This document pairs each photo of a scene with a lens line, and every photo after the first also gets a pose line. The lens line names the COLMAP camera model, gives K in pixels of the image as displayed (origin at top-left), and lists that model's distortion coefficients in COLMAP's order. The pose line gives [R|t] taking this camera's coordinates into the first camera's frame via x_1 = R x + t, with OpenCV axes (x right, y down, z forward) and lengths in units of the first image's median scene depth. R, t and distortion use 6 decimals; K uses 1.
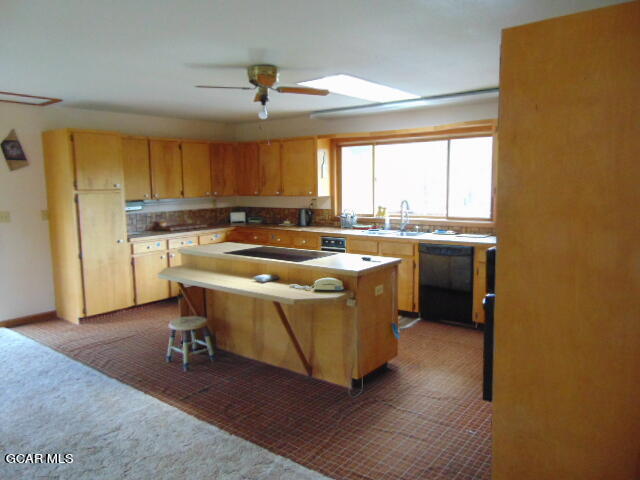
lens RADIAL K [[480.6, 0, 317.3], [0, 480.6, 240.8], [0, 0, 1]] dist [-0.042248, 0.101887]
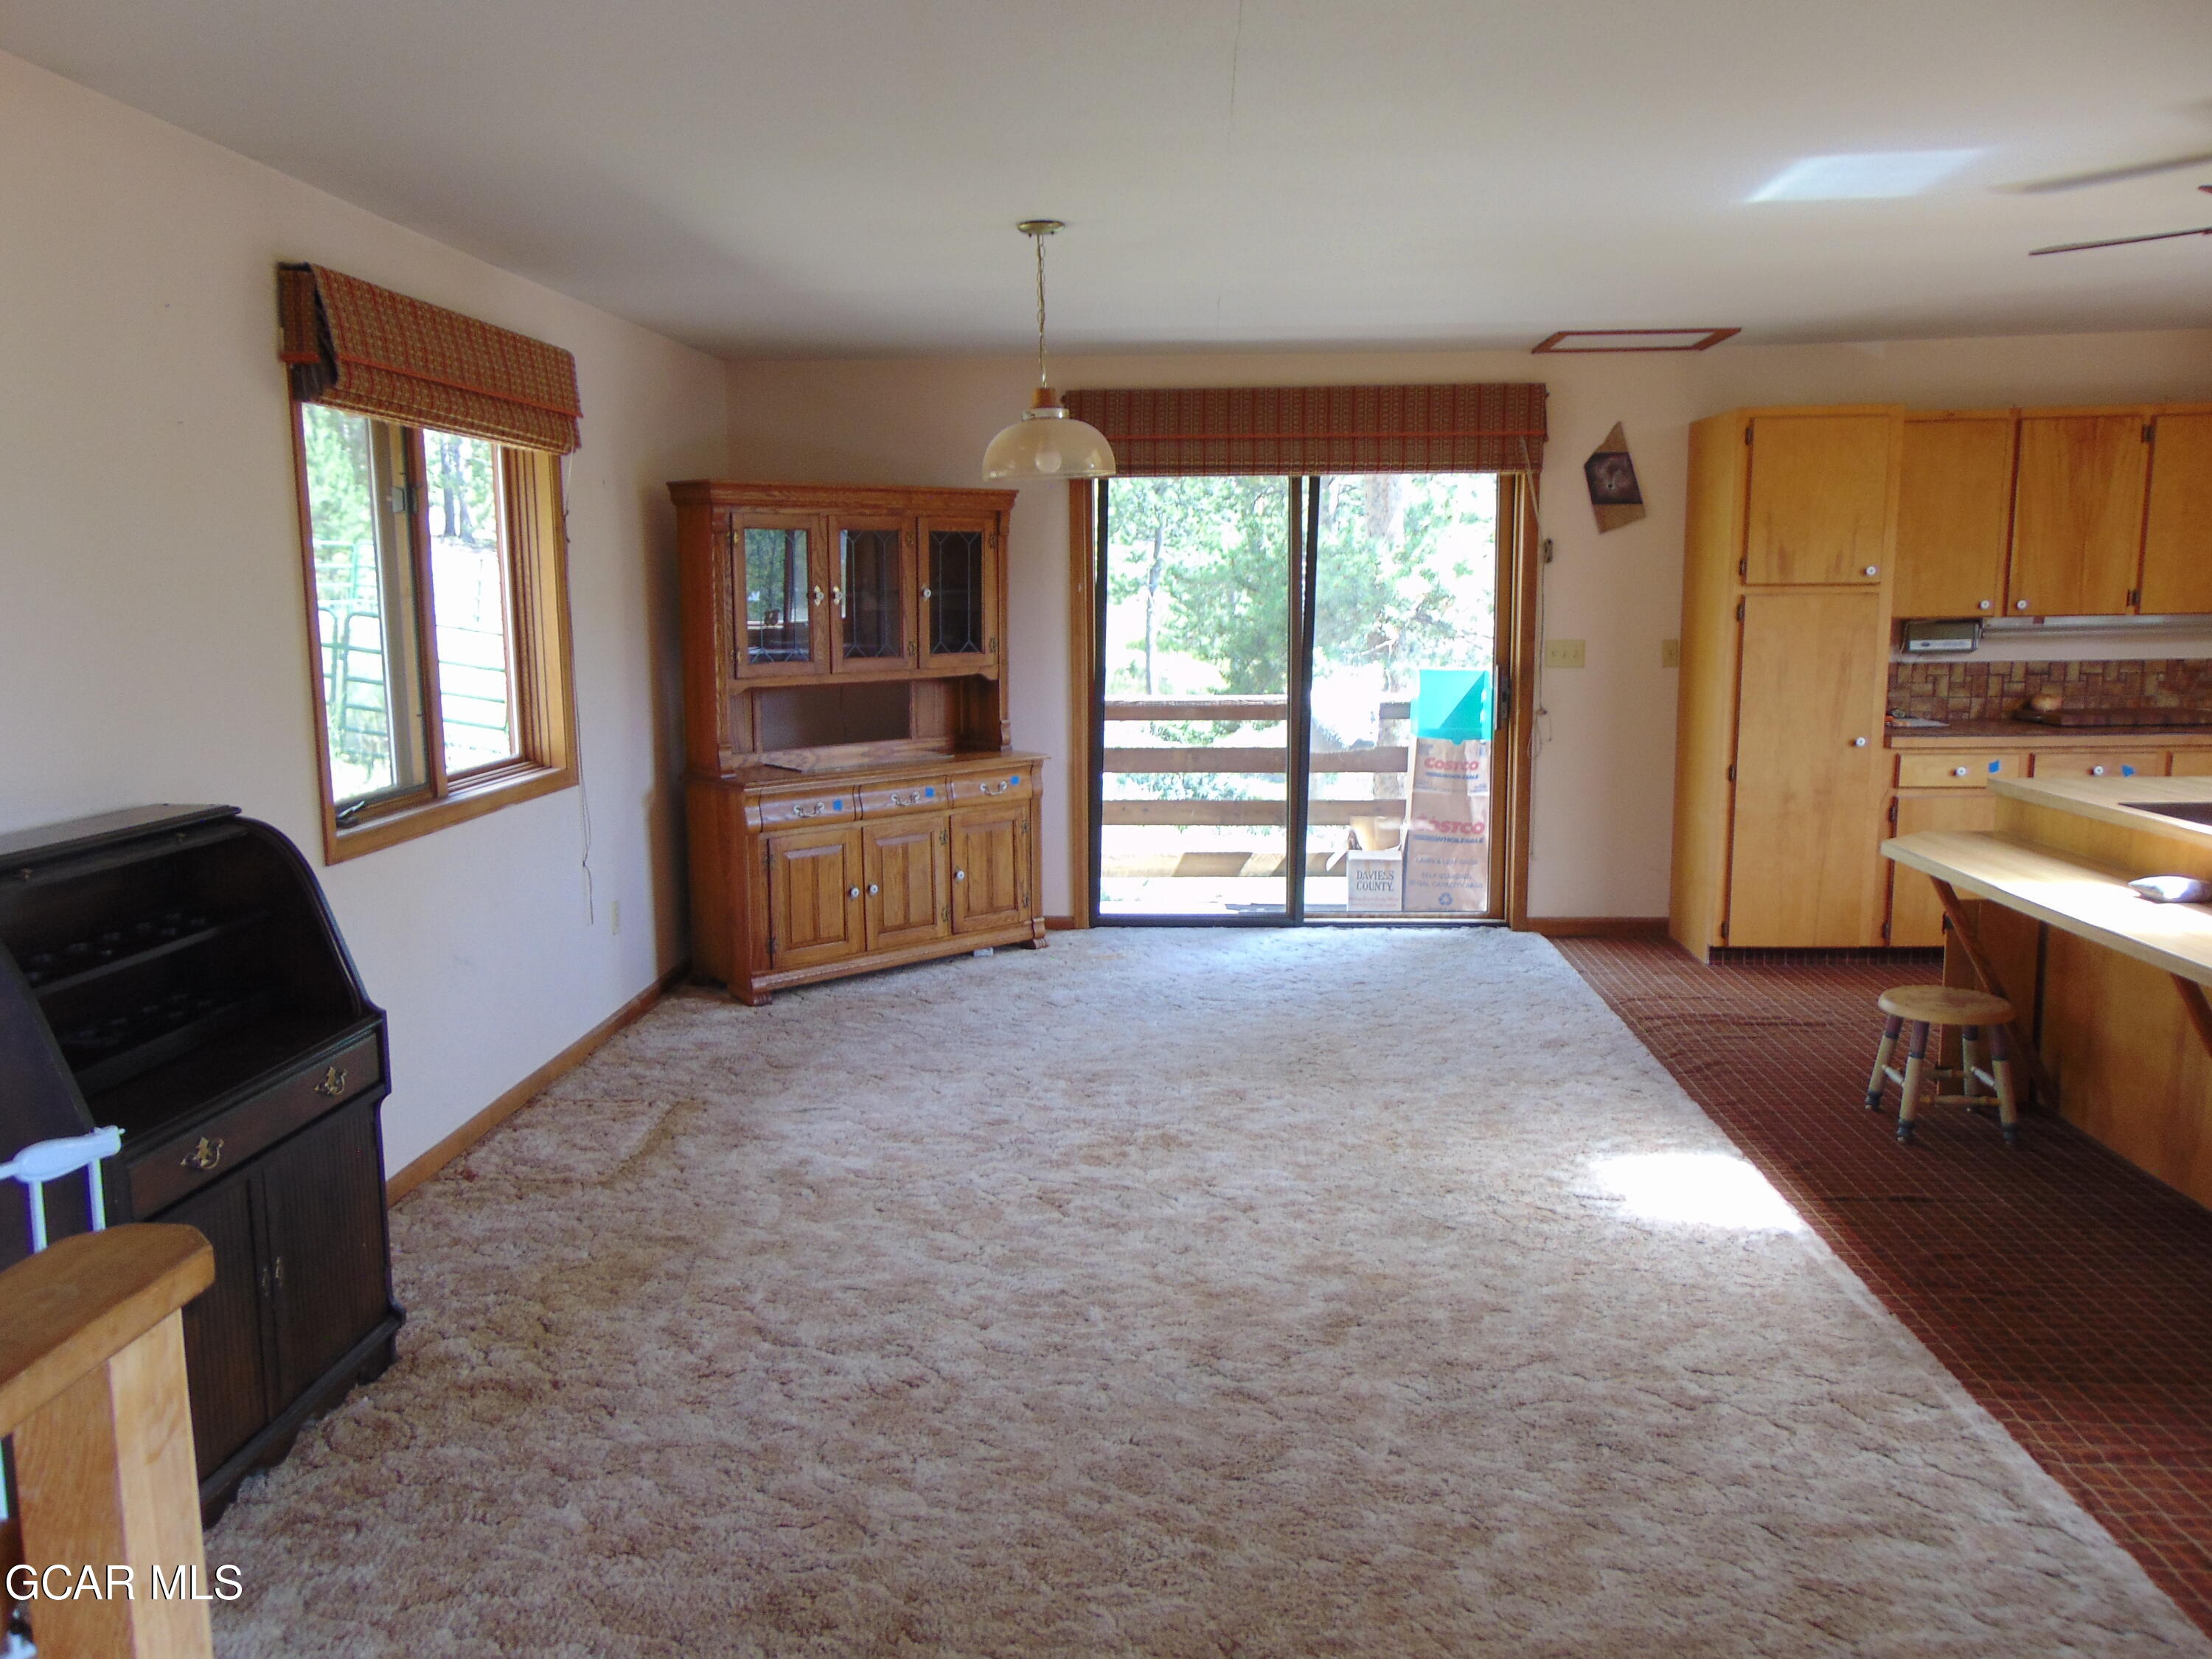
lens RADIAL K [[1661.0, 0, 1096.8], [0, 1661.0, 832.2], [0, 0, 1]] dist [-0.042248, 0.101887]
pose [[0.566106, 0.129433, -0.814108, 0.225601], [-0.095761, 0.991236, 0.091006, 0.008849], [0.818752, 0.026441, 0.573539, -0.074707]]
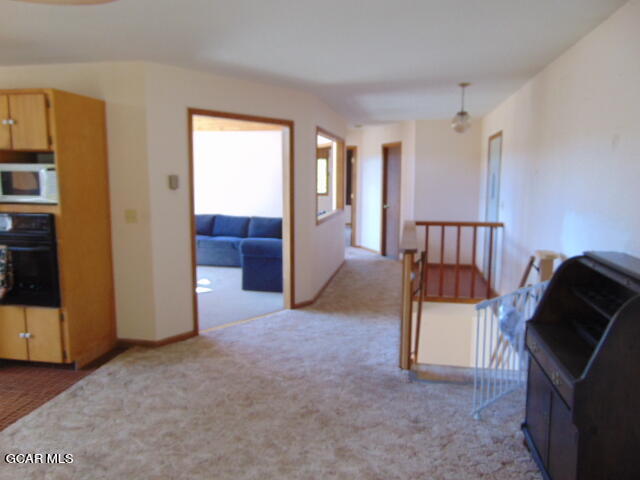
lens RADIAL K [[481.0, 0, 314.6], [0, 481.0, 238.6], [0, 0, 1]] dist [-0.008153, 0.028155]
pose [[-0.449768, -0.102583, 0.887235, -0.597422], [0.111518, 0.979158, 0.169744, -0.031127], [-0.886156, 0.175287, -0.428954, 0.351192]]
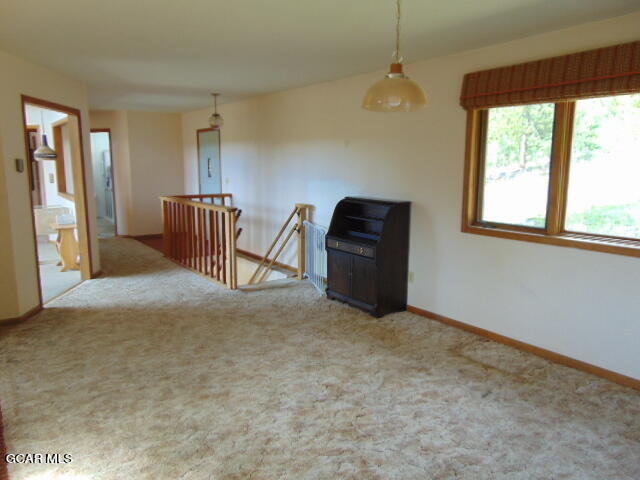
lens RADIAL K [[480.6, 0, 317.3], [0, 480.6, 240.8], [0, 0, 1]] dist [-0.042248, 0.101887]
pose [[-0.958957, -0.035548, 0.281315, -0.521047], [0.044621, 0.960831, 0.273520, -0.091331], [-0.280019, 0.274847, -0.919809, 0.846514]]
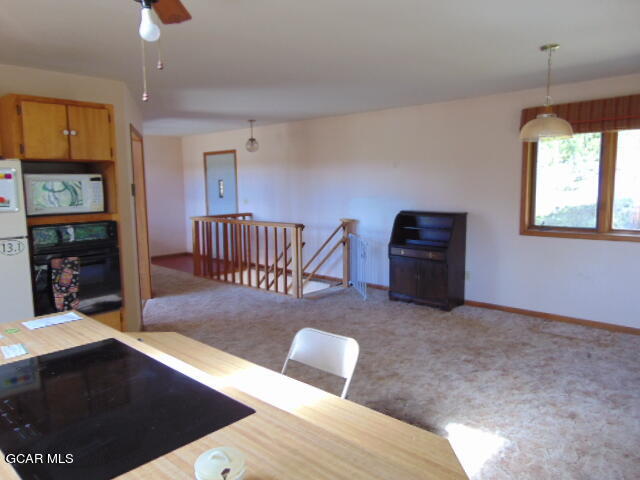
lens RADIAL K [[480.6, 0, 317.3], [0, 480.6, 240.8], [0, 0, 1]] dist [-0.042248, 0.101887]
pose [[-0.994692, 0.016351, 0.101590, -0.219533], [0.040828, 0.968965, 0.243803, -0.121718], [-0.094451, 0.246657, -0.964489, 1.028827]]
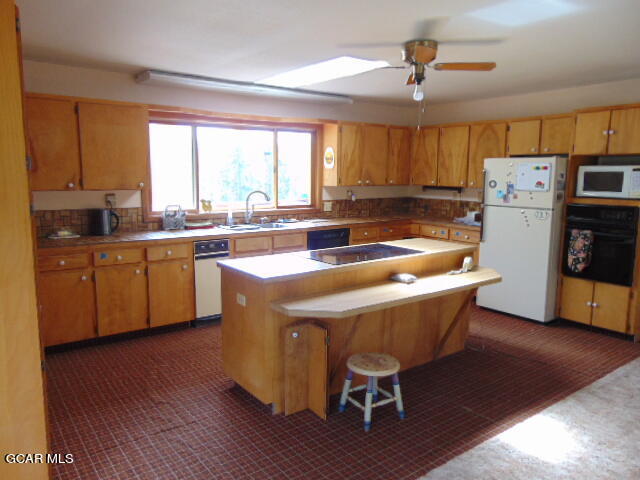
lens RADIAL K [[481.0, 0, 314.6], [0, 481.0, 238.6], [0, 0, 1]] dist [-0.008153, 0.028155]
pose [[0.265457, -0.116390, 0.957072, -0.744856], [0.105986, 0.990193, 0.091022, -0.069333], [-0.958280, 0.077274, 0.275189, 0.670559]]
